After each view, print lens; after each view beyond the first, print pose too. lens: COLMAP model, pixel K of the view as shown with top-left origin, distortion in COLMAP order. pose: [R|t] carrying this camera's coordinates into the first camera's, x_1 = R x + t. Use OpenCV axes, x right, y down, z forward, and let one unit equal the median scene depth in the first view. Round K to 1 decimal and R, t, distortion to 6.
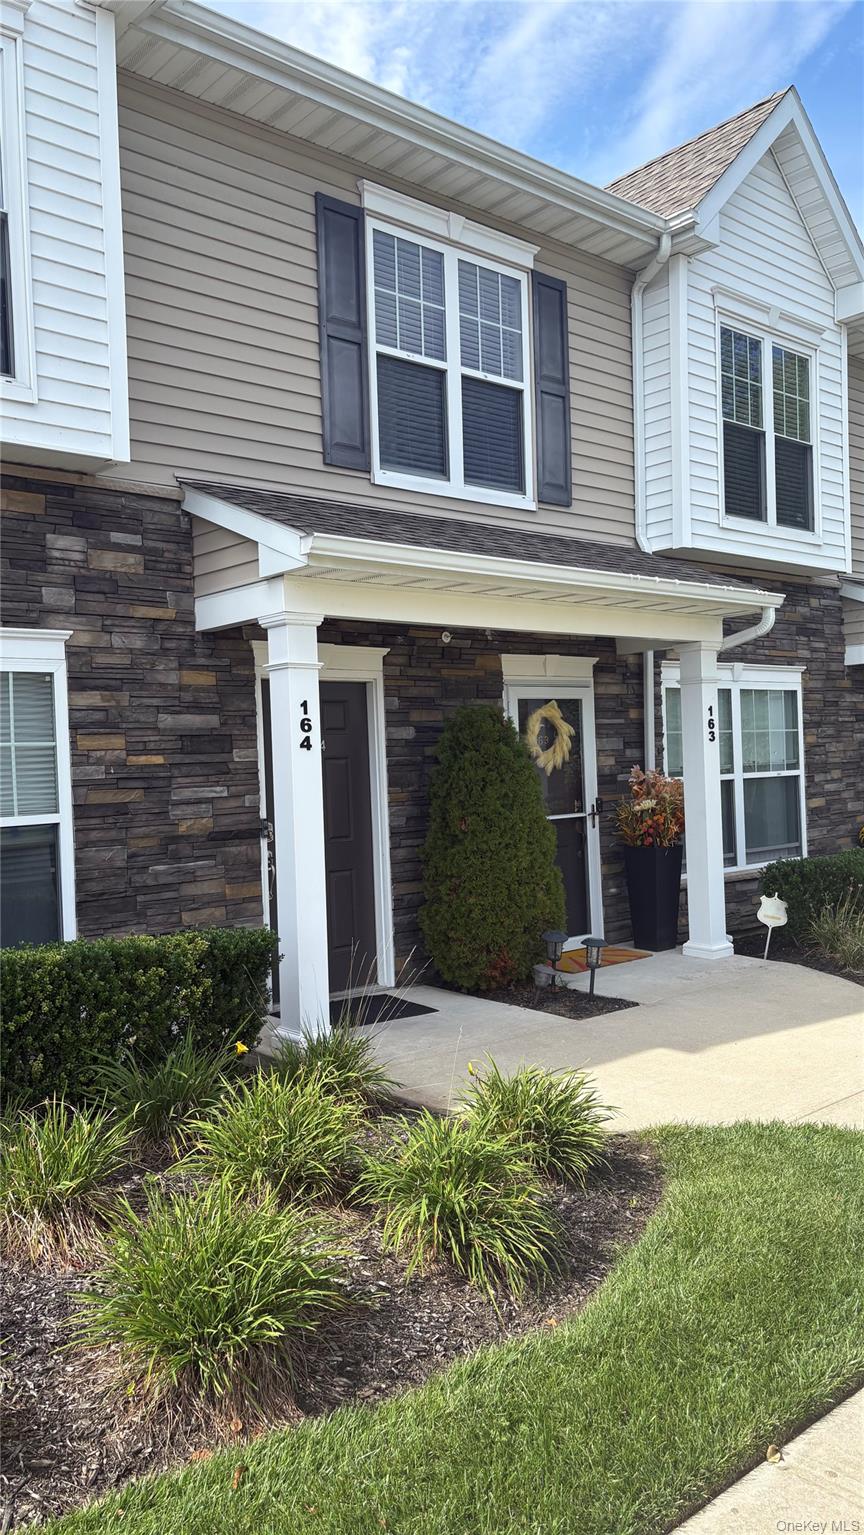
lens RADIAL K [[1161.5, 0, 414.8], [0, 1161.5, 777.0], [0, 0, 1]] dist [0.068062, -0.067247]
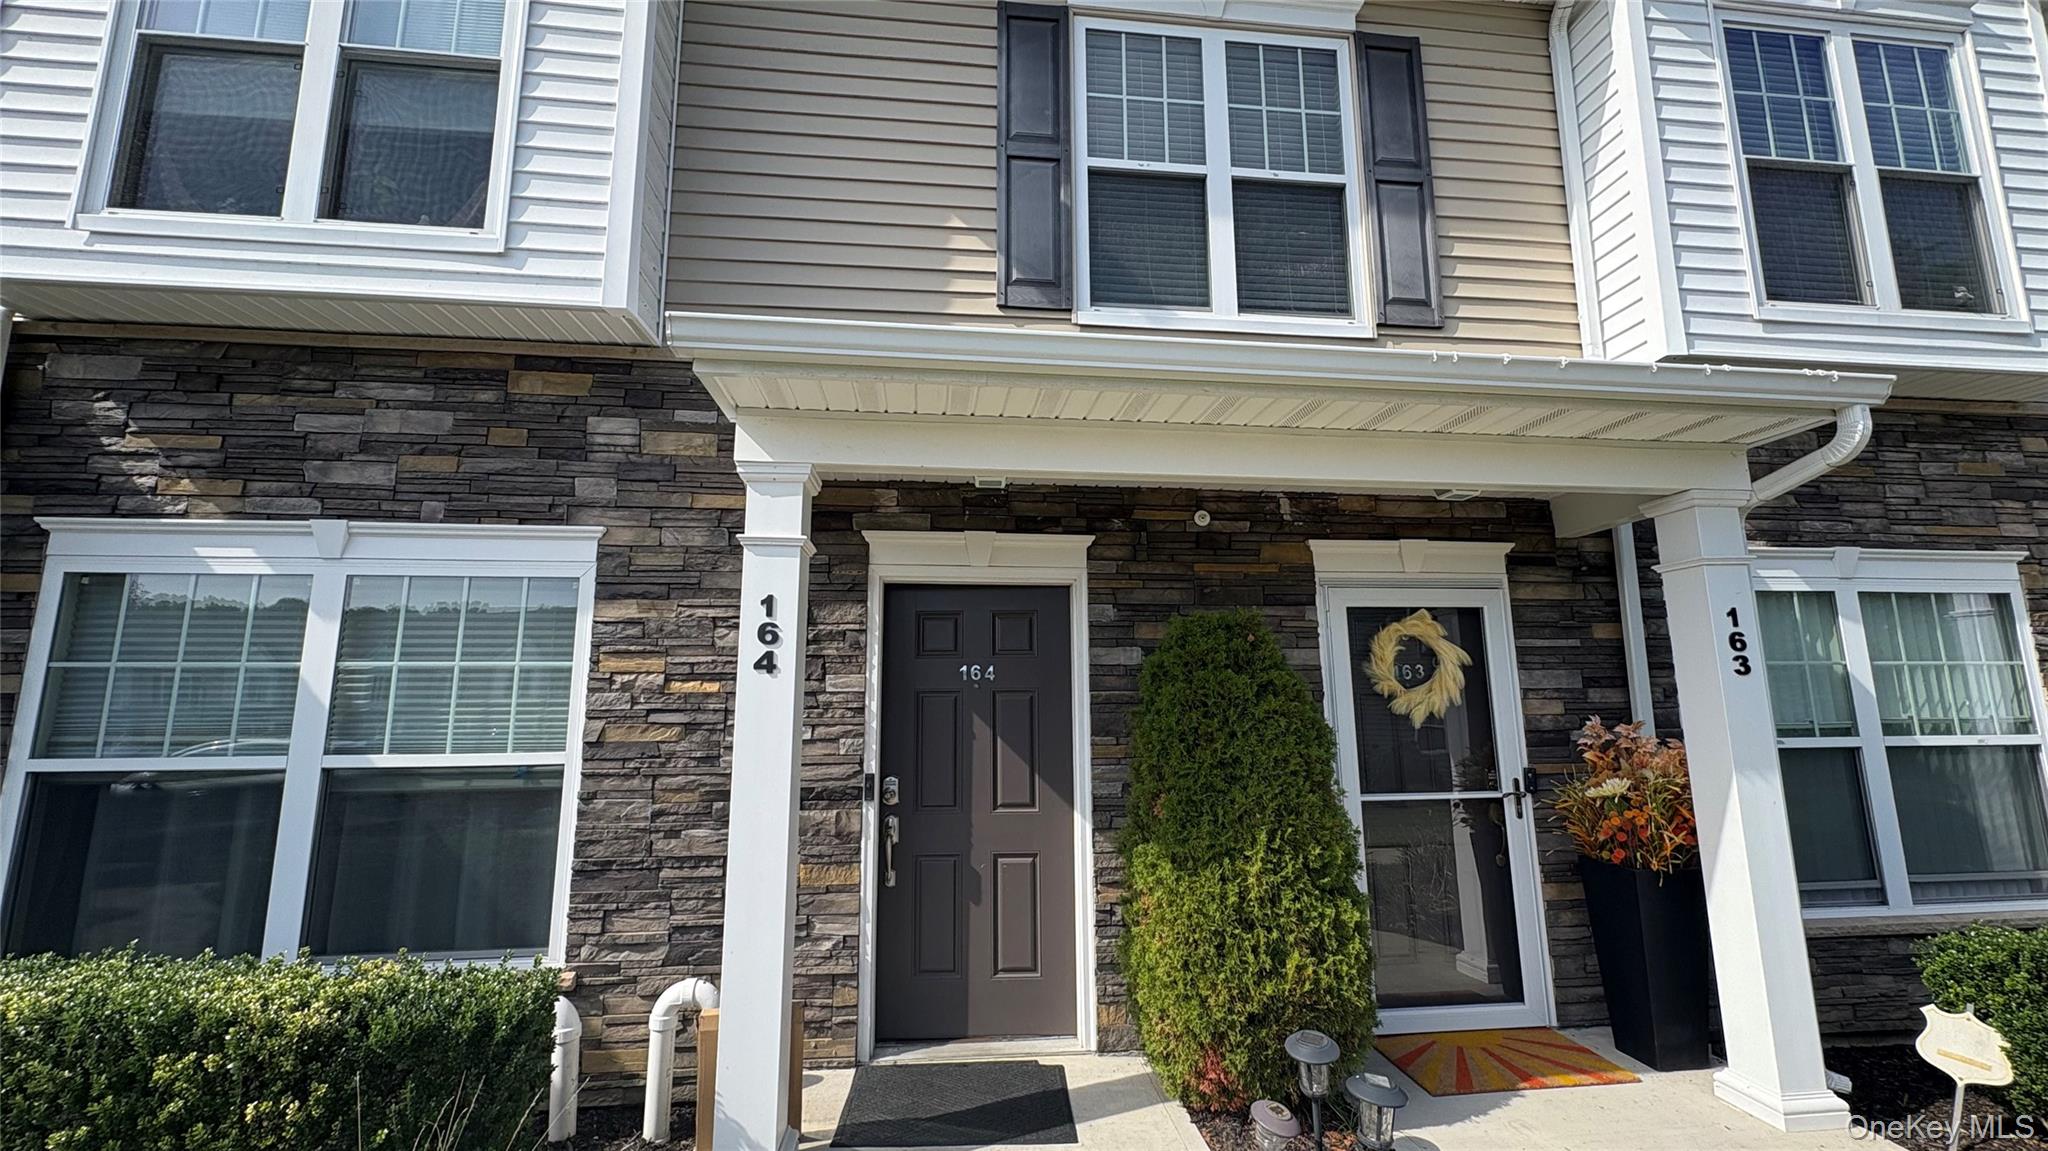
lens RADIAL K [[816.2, 0, 1024.5], [0, 816.2, 575.5], [0, 0, 1]] dist [-0.000960, 0.000764]
pose [[0.823280, -0.061287, -0.564317, 0.230711], [-0.030247, 0.988005, -0.151428, -0.010902], [0.566829, 0.141736, 0.811551, 0.595898]]
